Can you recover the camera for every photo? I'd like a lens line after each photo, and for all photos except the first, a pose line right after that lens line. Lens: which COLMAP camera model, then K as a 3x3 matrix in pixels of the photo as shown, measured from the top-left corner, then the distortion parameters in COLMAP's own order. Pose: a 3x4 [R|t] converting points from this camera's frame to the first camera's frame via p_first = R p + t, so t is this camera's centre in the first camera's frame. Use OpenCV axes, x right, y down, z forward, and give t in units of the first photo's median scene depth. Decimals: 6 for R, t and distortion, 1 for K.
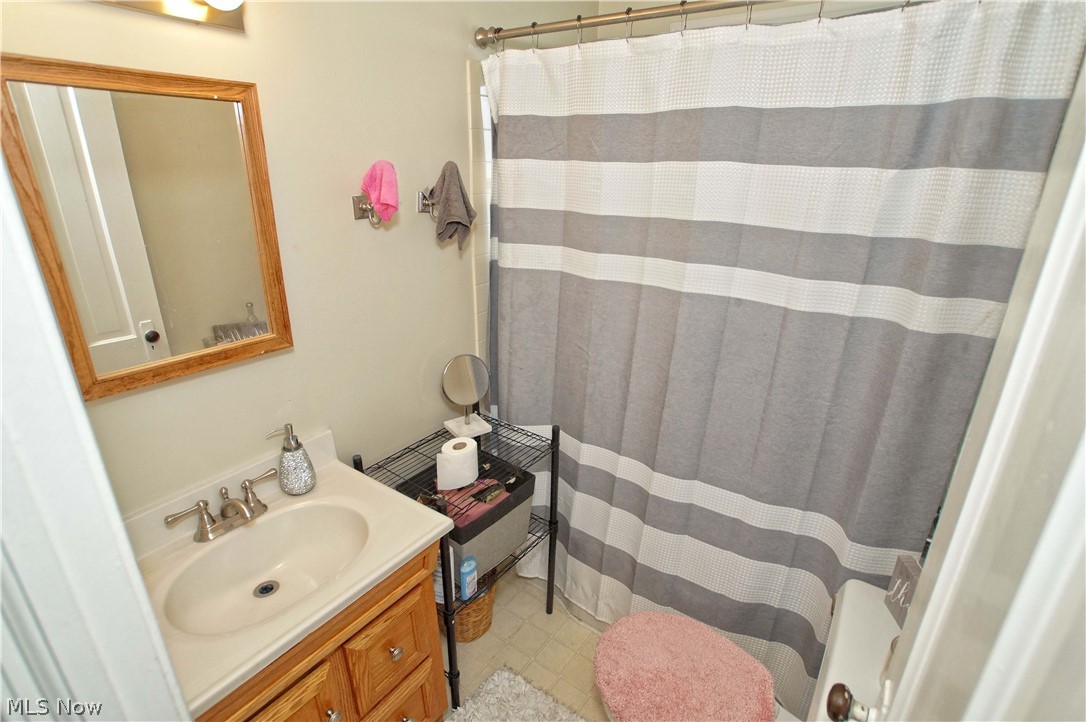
lens RADIAL K [[528.4, 0, 544.4], [0, 528.4, 364.0], [0, 0, 1]] dist [-0.030337, 0.003218]
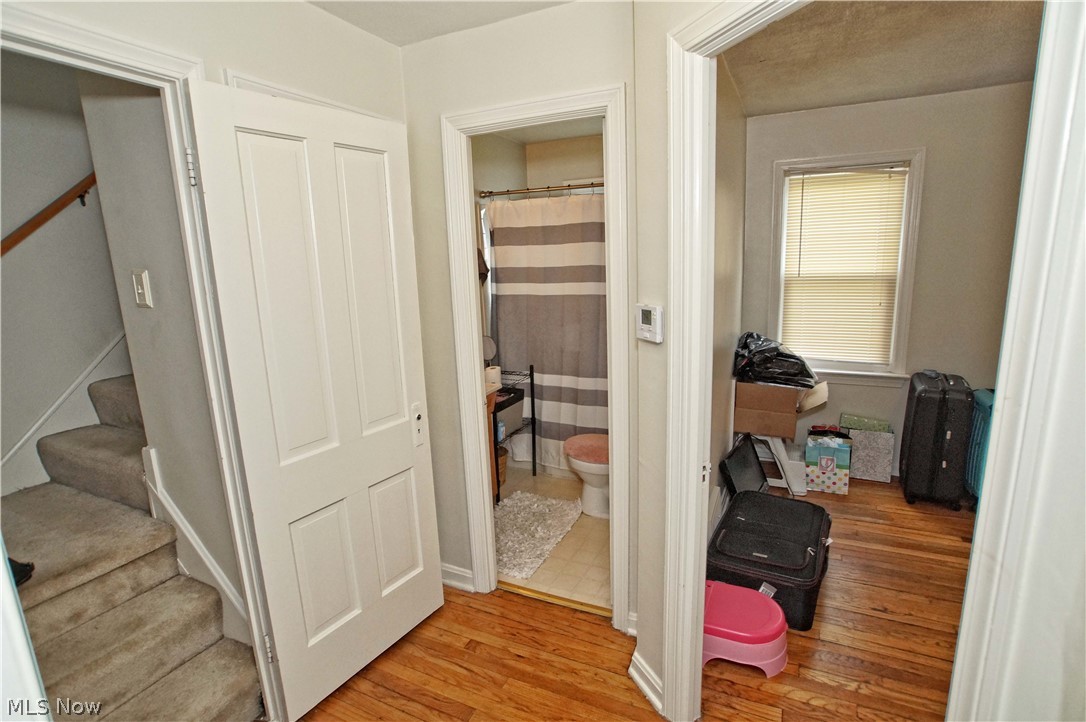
lens RADIAL K [[528.4, 0, 543.0], [0, 528.4, 359.2], [0, 0, 1]] dist [-0.030337, 0.003218]
pose [[0.988080, -0.076832, 0.133400, -0.206920], [0.097233, 0.983296, -0.153867, 0.411620], [-0.119350, 0.165004, 0.979045, -1.053236]]
